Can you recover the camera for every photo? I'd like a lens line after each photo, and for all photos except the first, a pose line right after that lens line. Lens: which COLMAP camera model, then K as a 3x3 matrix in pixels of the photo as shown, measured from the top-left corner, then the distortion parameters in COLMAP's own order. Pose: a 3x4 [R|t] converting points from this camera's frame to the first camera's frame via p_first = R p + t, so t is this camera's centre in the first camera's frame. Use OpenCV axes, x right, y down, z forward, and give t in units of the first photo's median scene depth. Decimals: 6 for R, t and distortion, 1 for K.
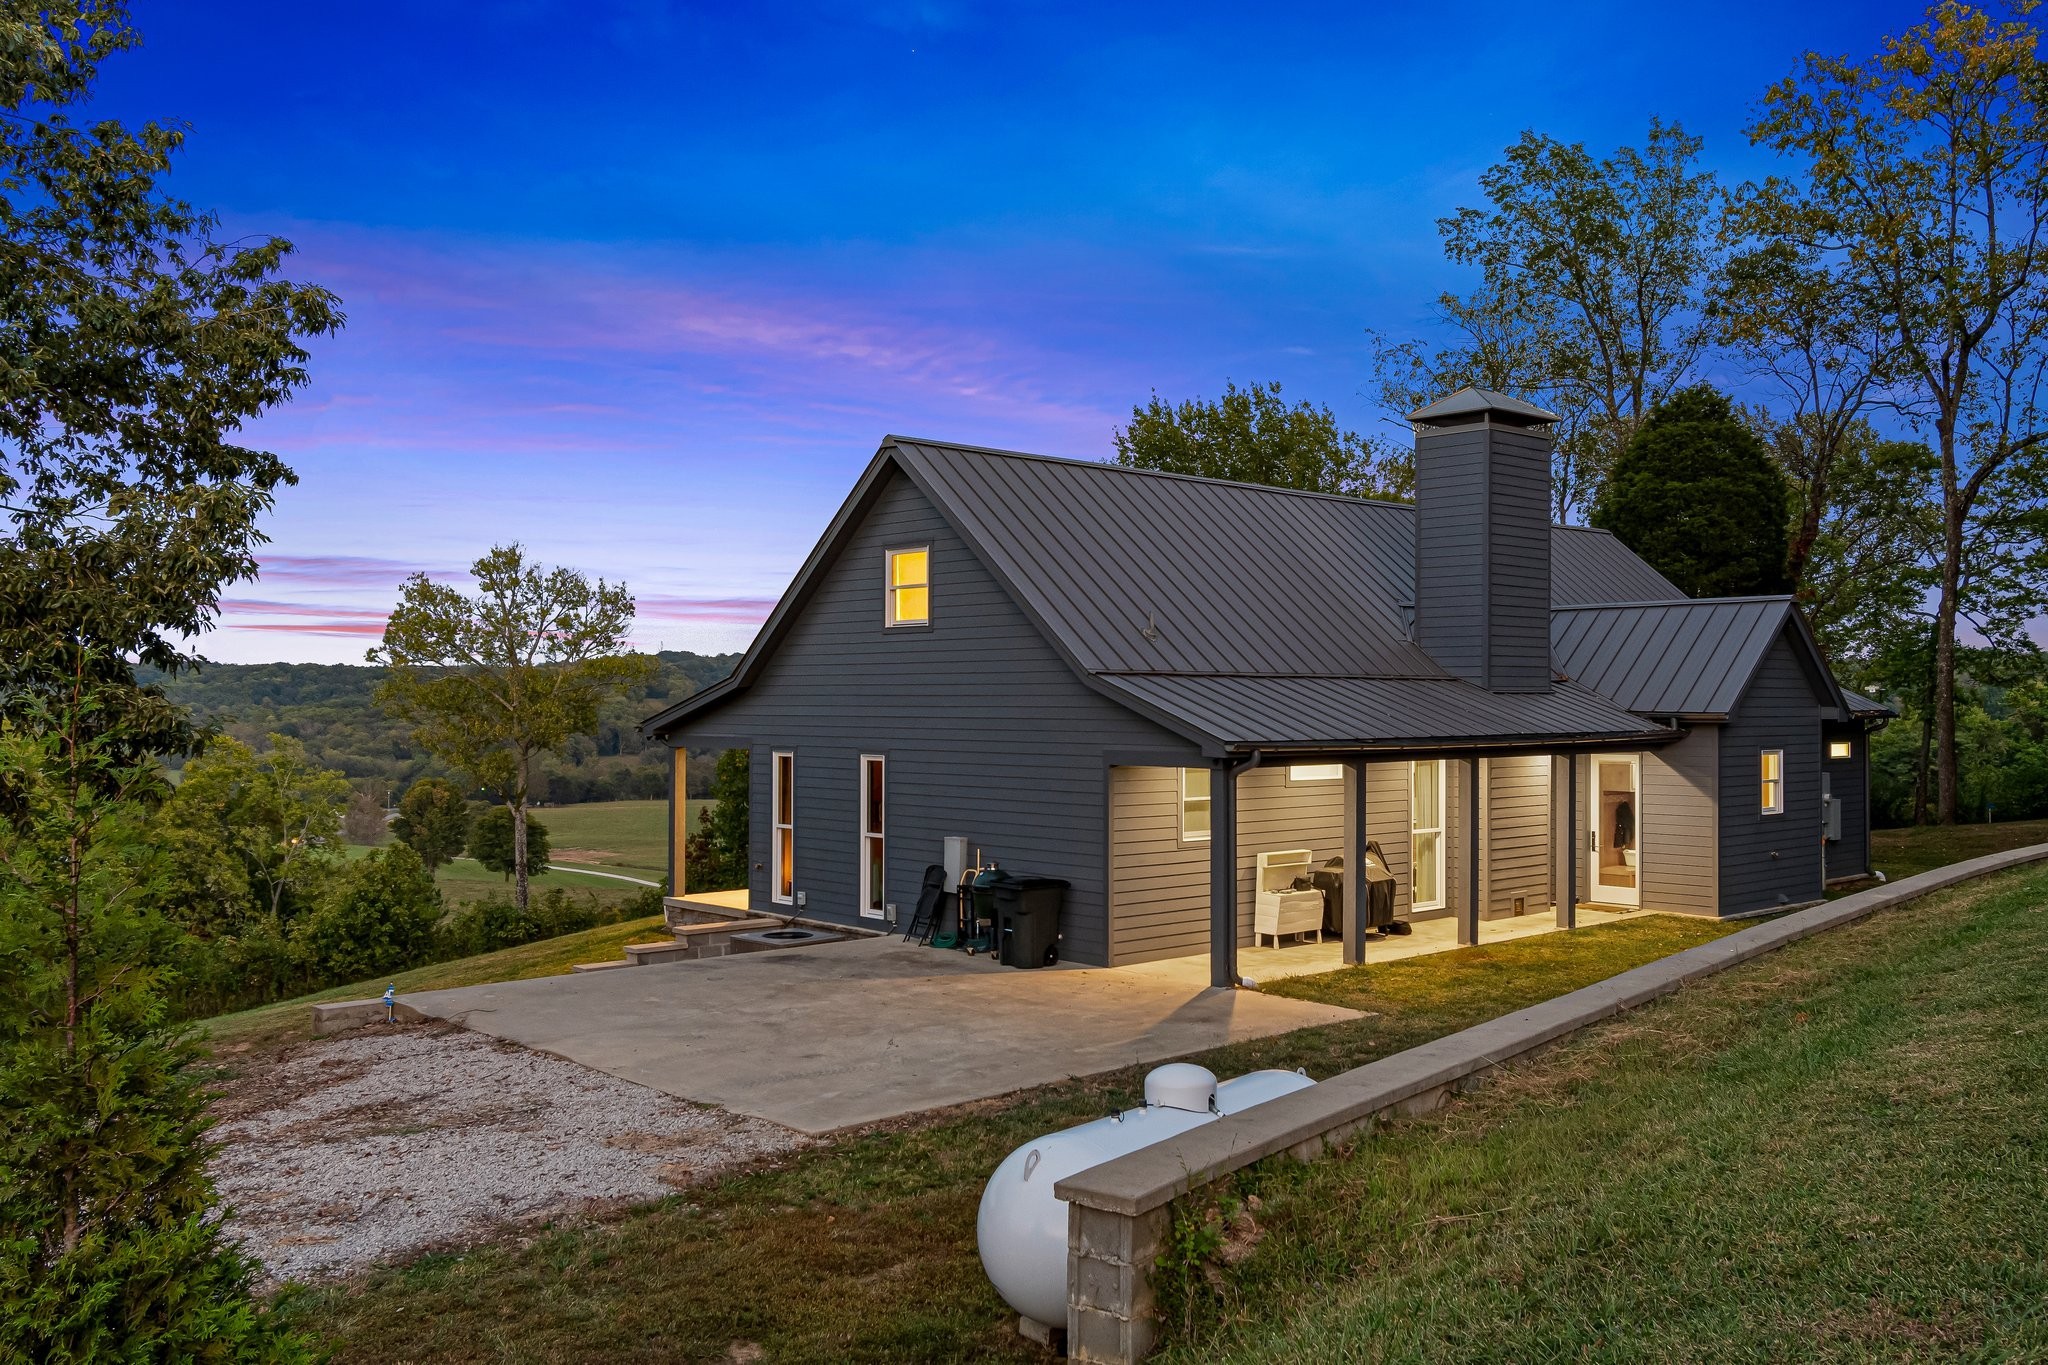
lens RADIAL K [[1738.9, 0, 1036.7], [0, 1738.9, 688.5], [0, 0, 1]] dist [0.009370, 0.002999]
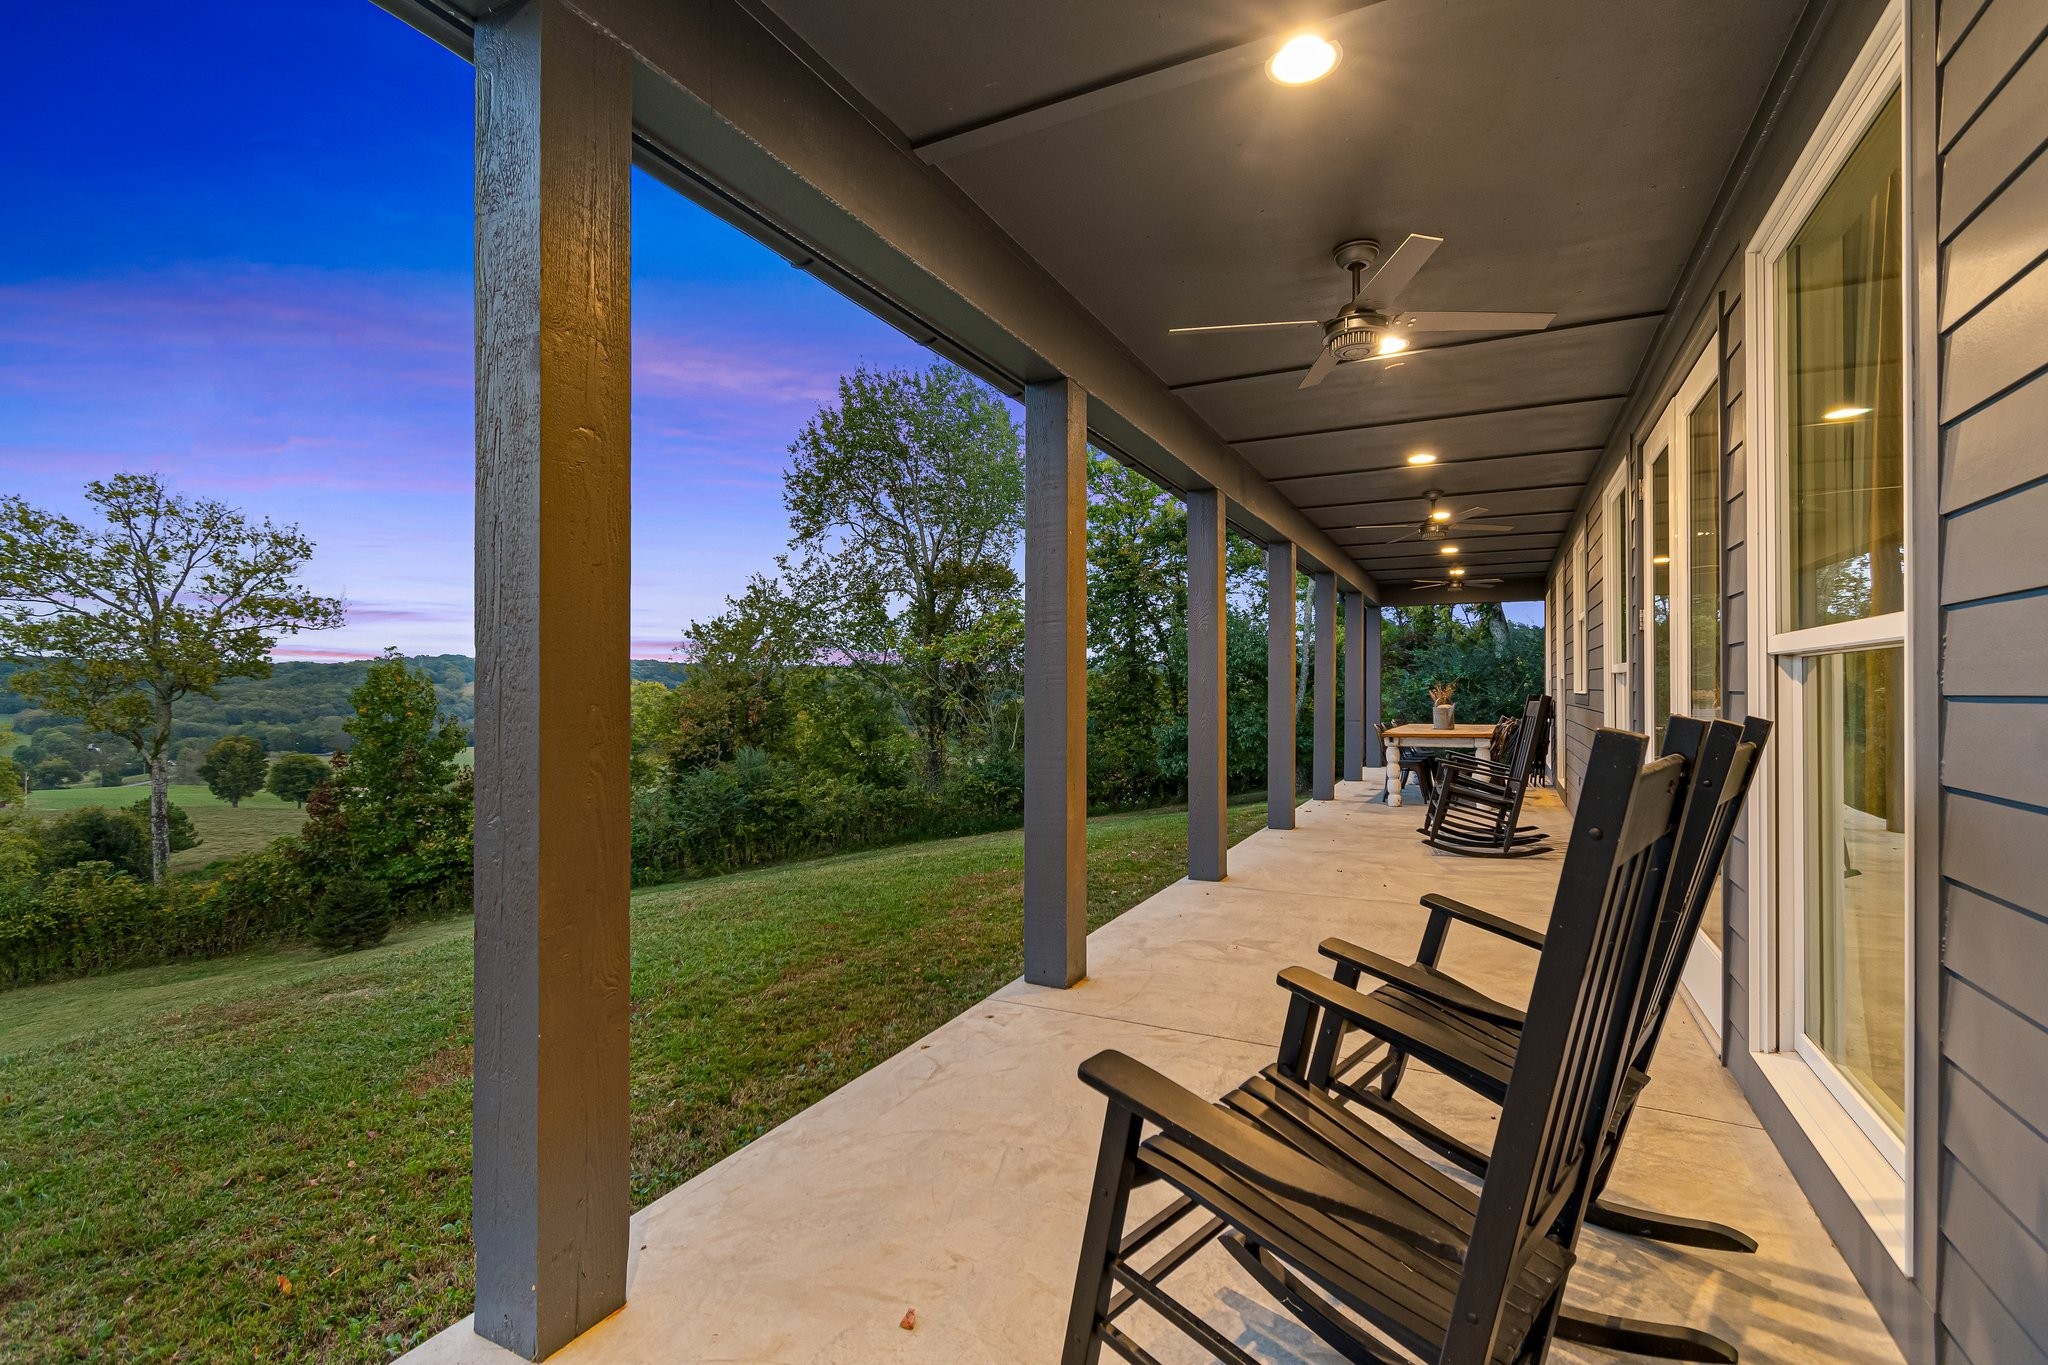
lens RADIAL K [[929.4, 0, 1024.0], [0, 929.4, 682.5], [0, 0, 1]] dist [0.012782, -0.000310]
pose [[0.941283, 0.001799, 0.337614, -0.056605], [-0.002561, 0.999995, 0.001813, 0.048186], [-0.337609, -0.002572, 0.941283, 0.665810]]
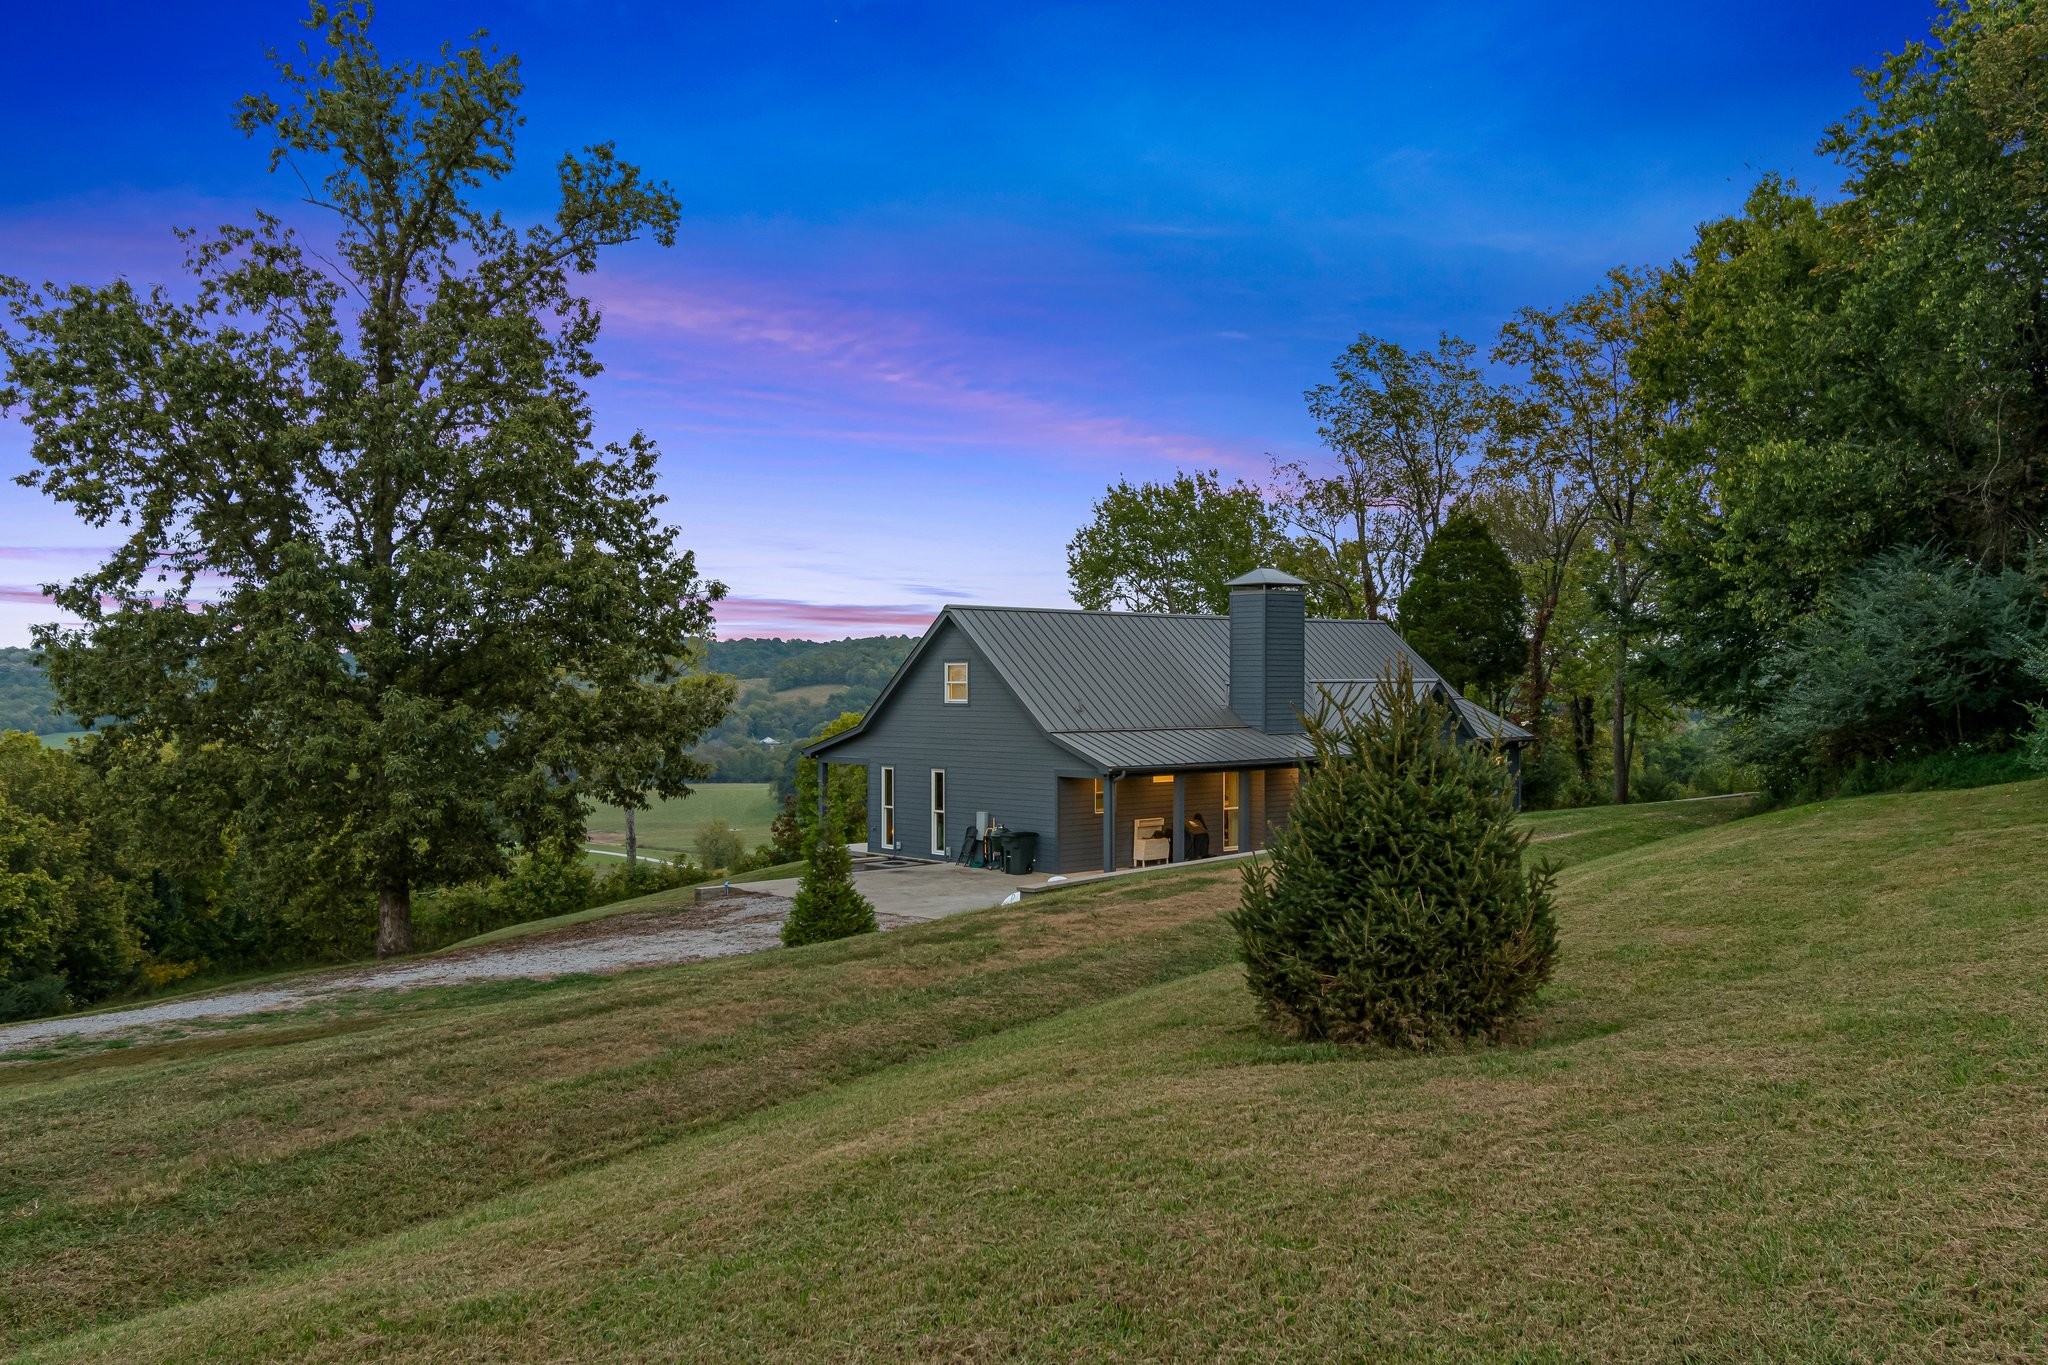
lens RADIAL K [[1738.9, 0, 1036.7], [0, 1738.9, 688.5], [0, 0, 1]] dist [0.009370, 0.002999]
pose [[0.999986, -0.003786, -0.003642, 0.011429], [0.003823, 0.999940, 0.010306, -0.037091], [0.003603, -0.010320, 0.999940, -0.482149]]
